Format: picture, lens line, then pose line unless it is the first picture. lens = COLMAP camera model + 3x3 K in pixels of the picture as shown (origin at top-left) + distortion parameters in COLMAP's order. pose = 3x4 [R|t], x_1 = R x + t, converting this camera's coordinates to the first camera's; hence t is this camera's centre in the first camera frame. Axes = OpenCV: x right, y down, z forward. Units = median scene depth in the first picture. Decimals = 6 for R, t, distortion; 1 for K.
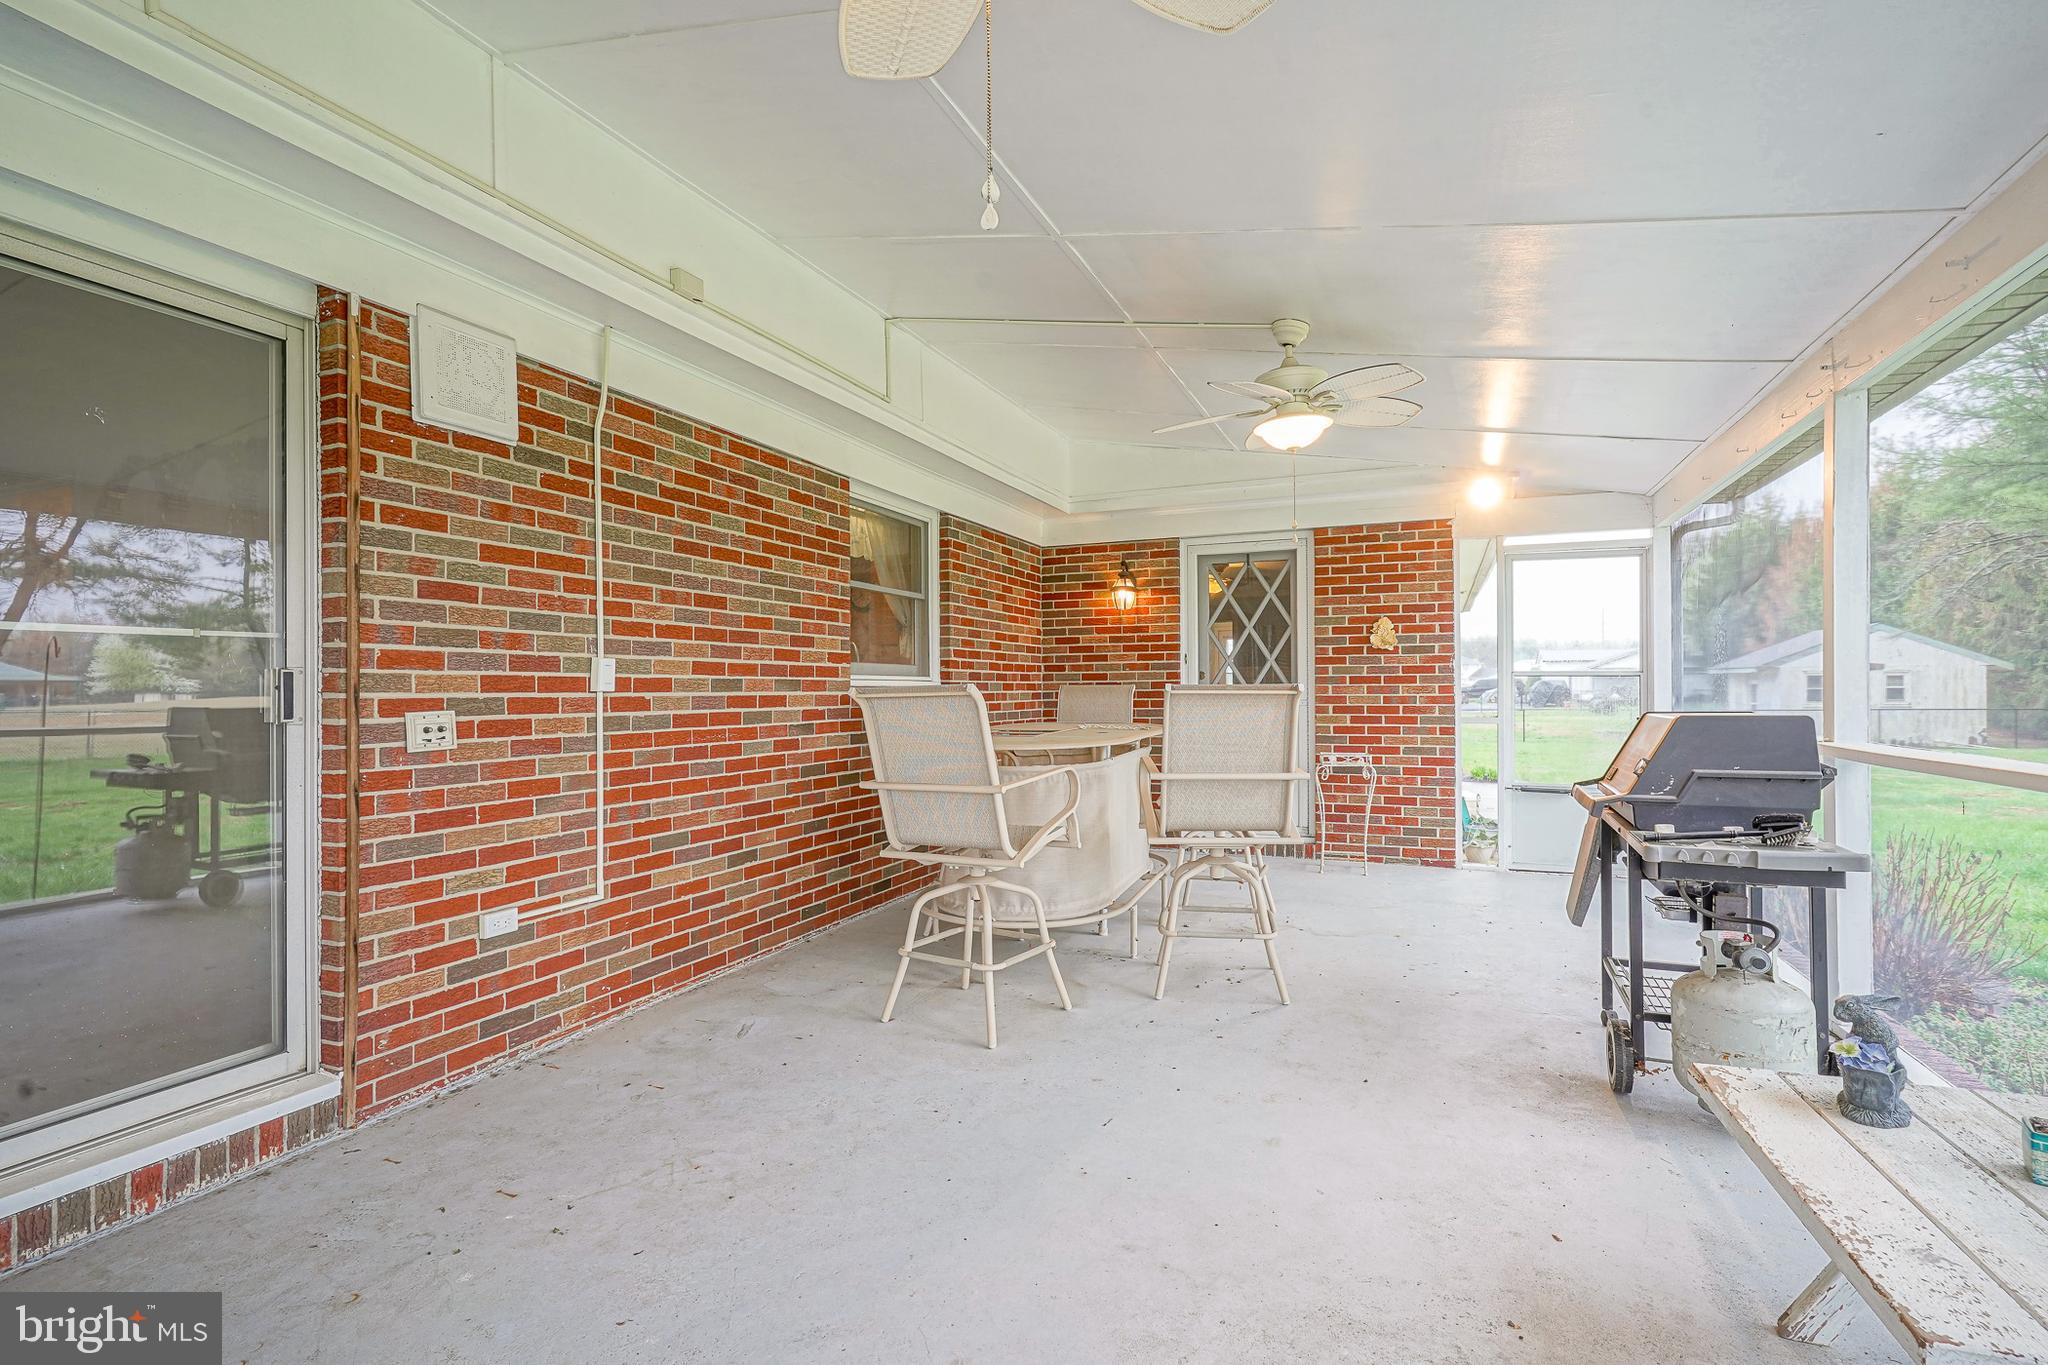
lens RADIAL K [[992.6, 0, 1024.5], [0, 992.6, 687.4], [0, 0, 1]] dist [-0.010638, 0.004693]
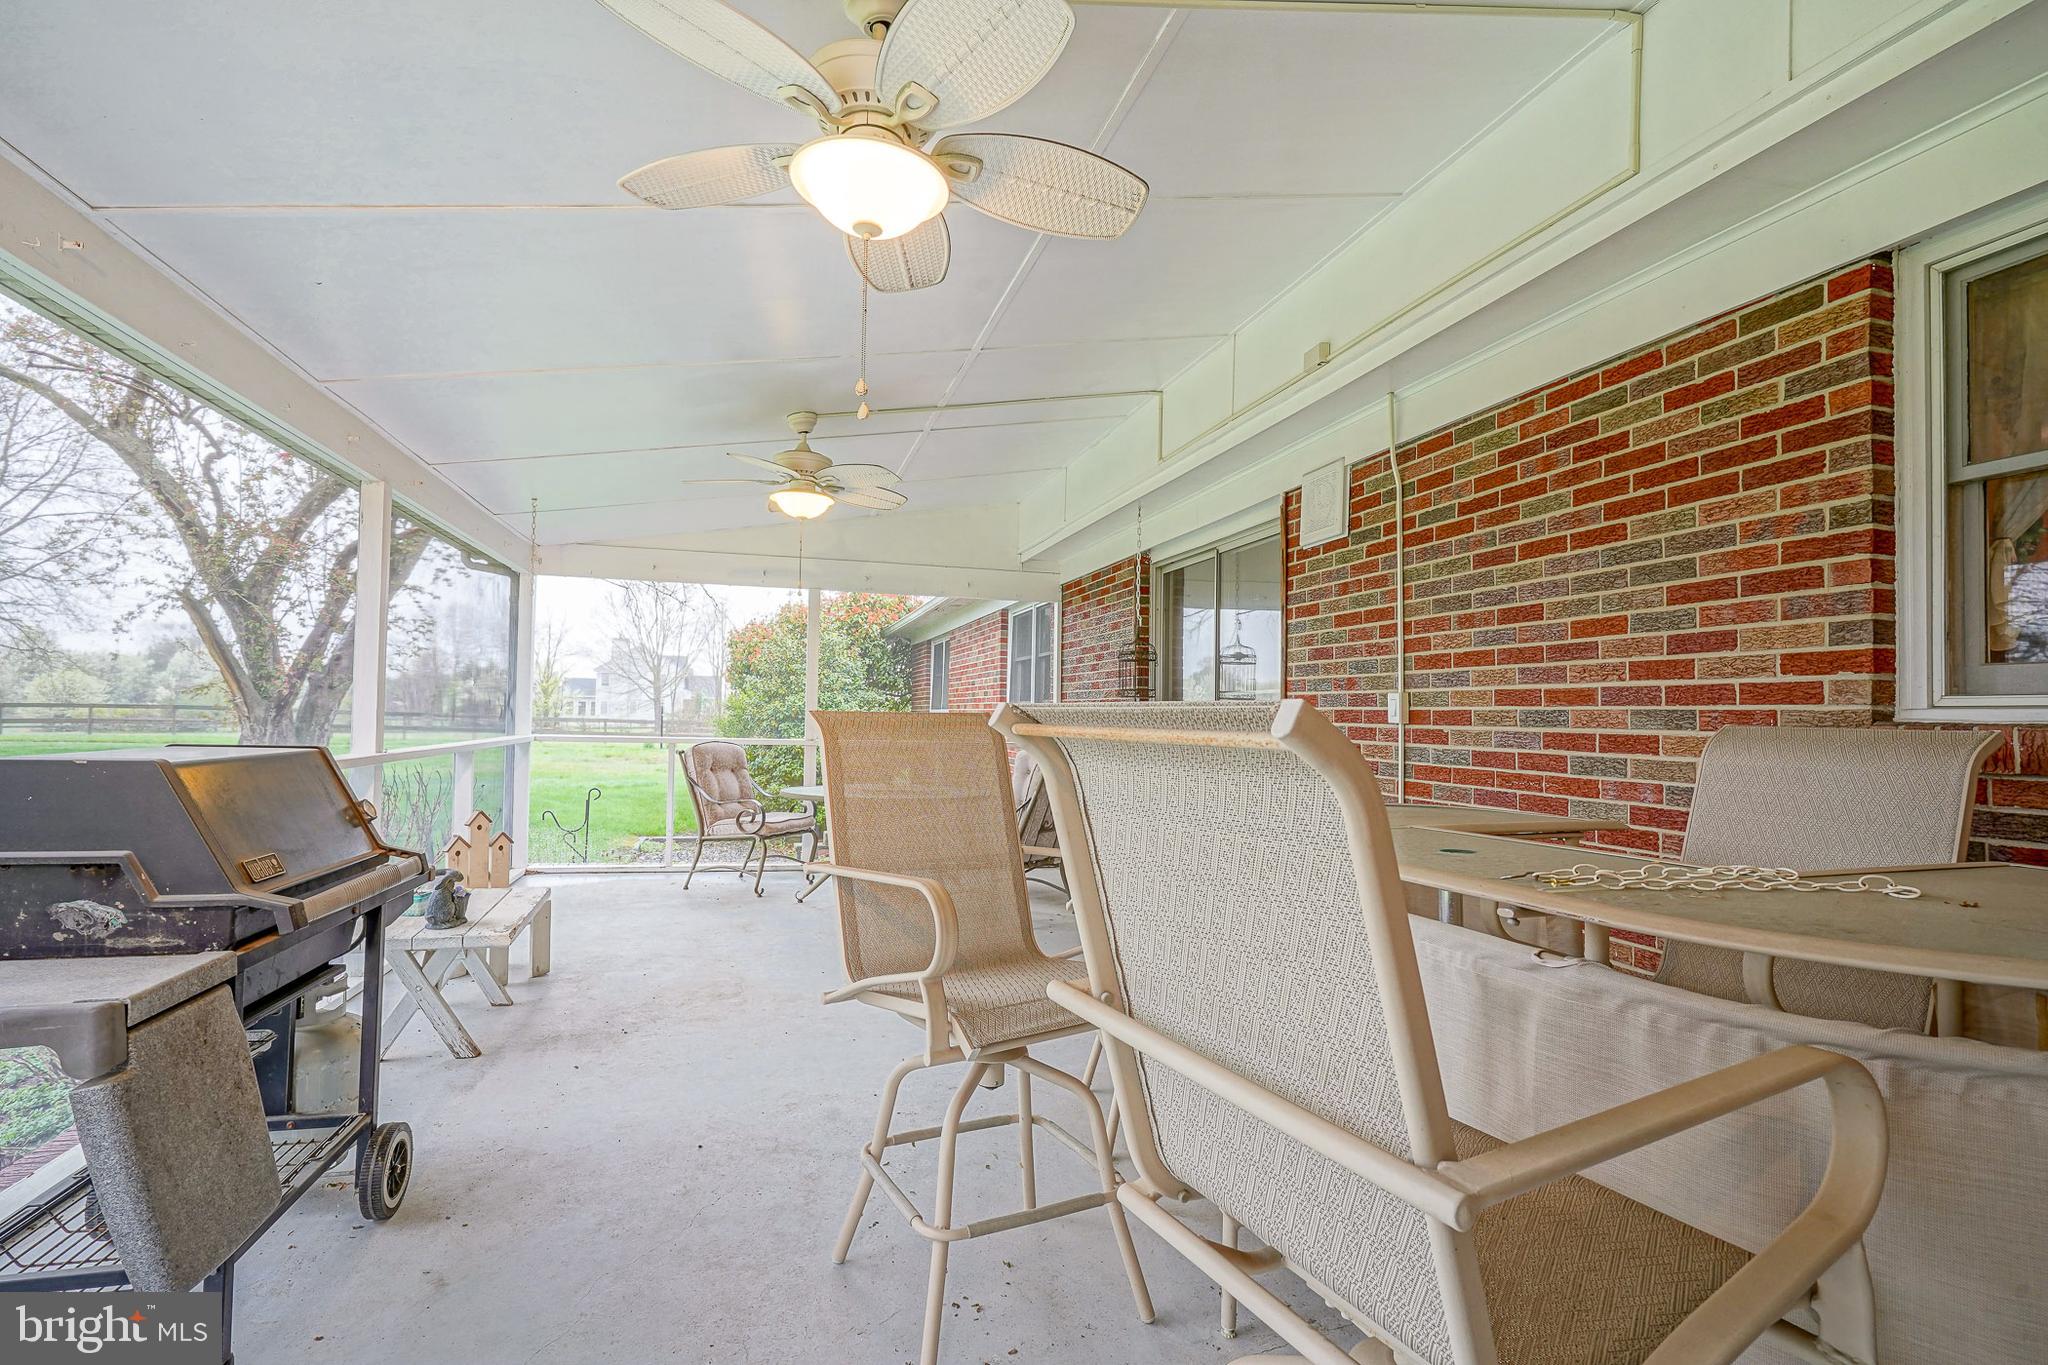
lens RADIAL K [[992.6, 0, 1025.2], [0, 992.6, 689.1], [0, 0, 1]] dist [-0.010638, 0.004693]
pose [[-0.793231, -0.021007, -0.608559, 0.500680], [-0.007739, 0.999672, -0.024421, -0.003283], [0.608872, -0.014662, -0.793133, 1.426518]]
